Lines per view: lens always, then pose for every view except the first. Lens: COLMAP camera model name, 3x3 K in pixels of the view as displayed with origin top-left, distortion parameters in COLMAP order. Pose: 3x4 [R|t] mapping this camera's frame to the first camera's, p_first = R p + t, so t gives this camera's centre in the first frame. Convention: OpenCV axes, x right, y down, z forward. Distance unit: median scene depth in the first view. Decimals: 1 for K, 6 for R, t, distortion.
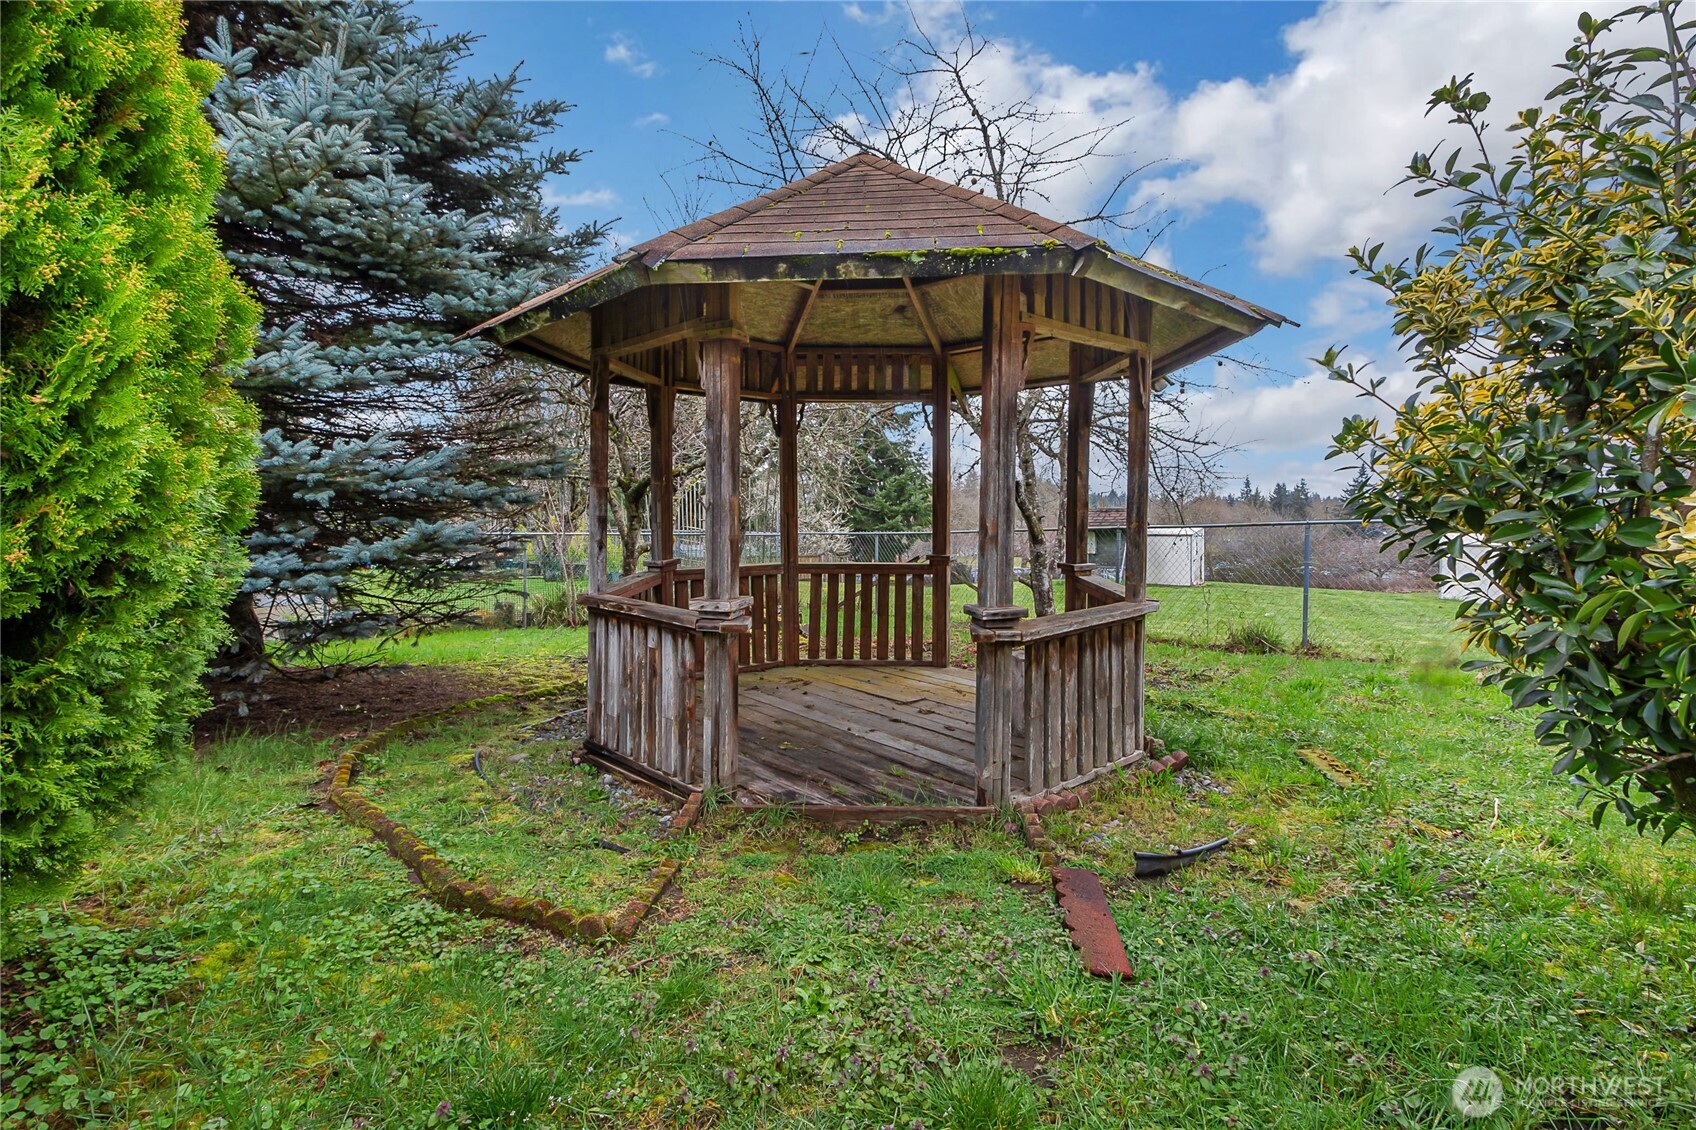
lens RADIAL K [[810.2, 0, 847.9], [0, 810.2, 549.0], [0, 0, 1]] dist [0.005918, -0.000778]
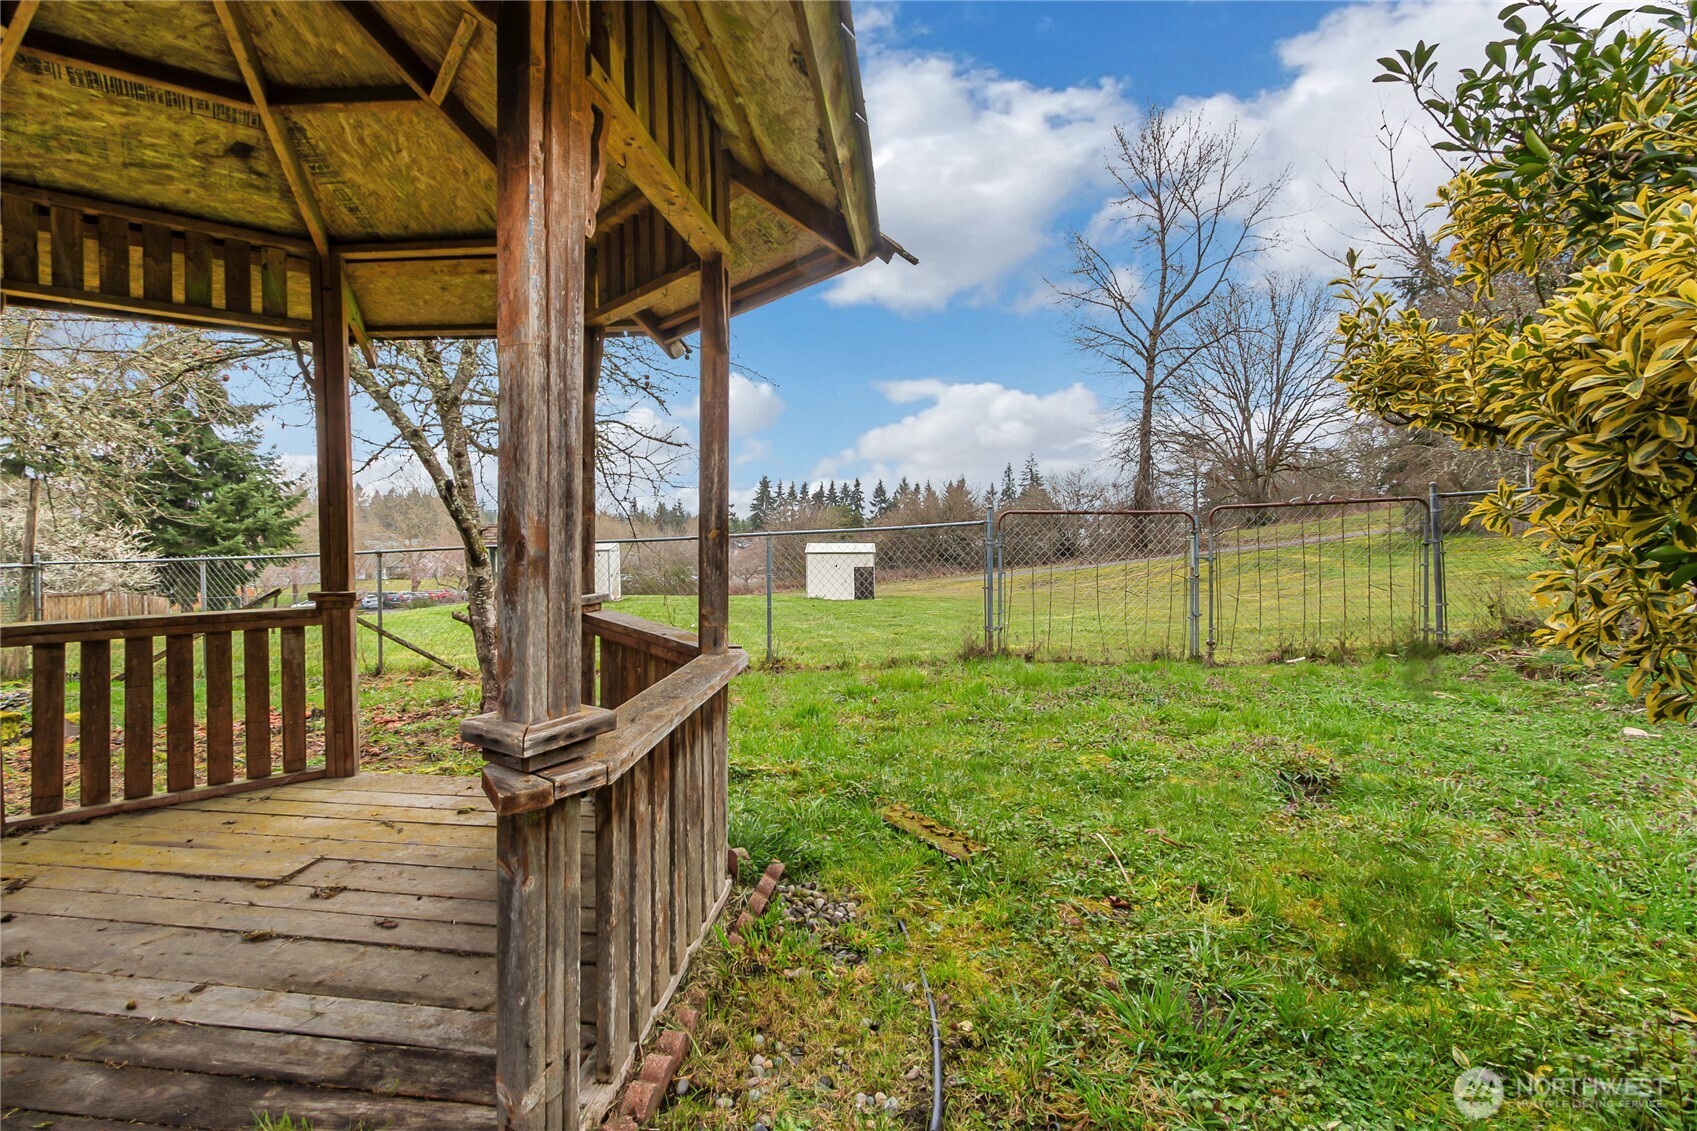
lens RADIAL K [[810.7, 0, 848.4], [0, 810.7, 549.5], [0, 0, 1]] dist [0.005918, -0.000778]
pose [[0.760922, -0.024912, 0.648364, 0.012333], [0.037793, 0.999268, -0.005960, -0.005908], [-0.647741, 0.029038, 0.761307, 0.285644]]
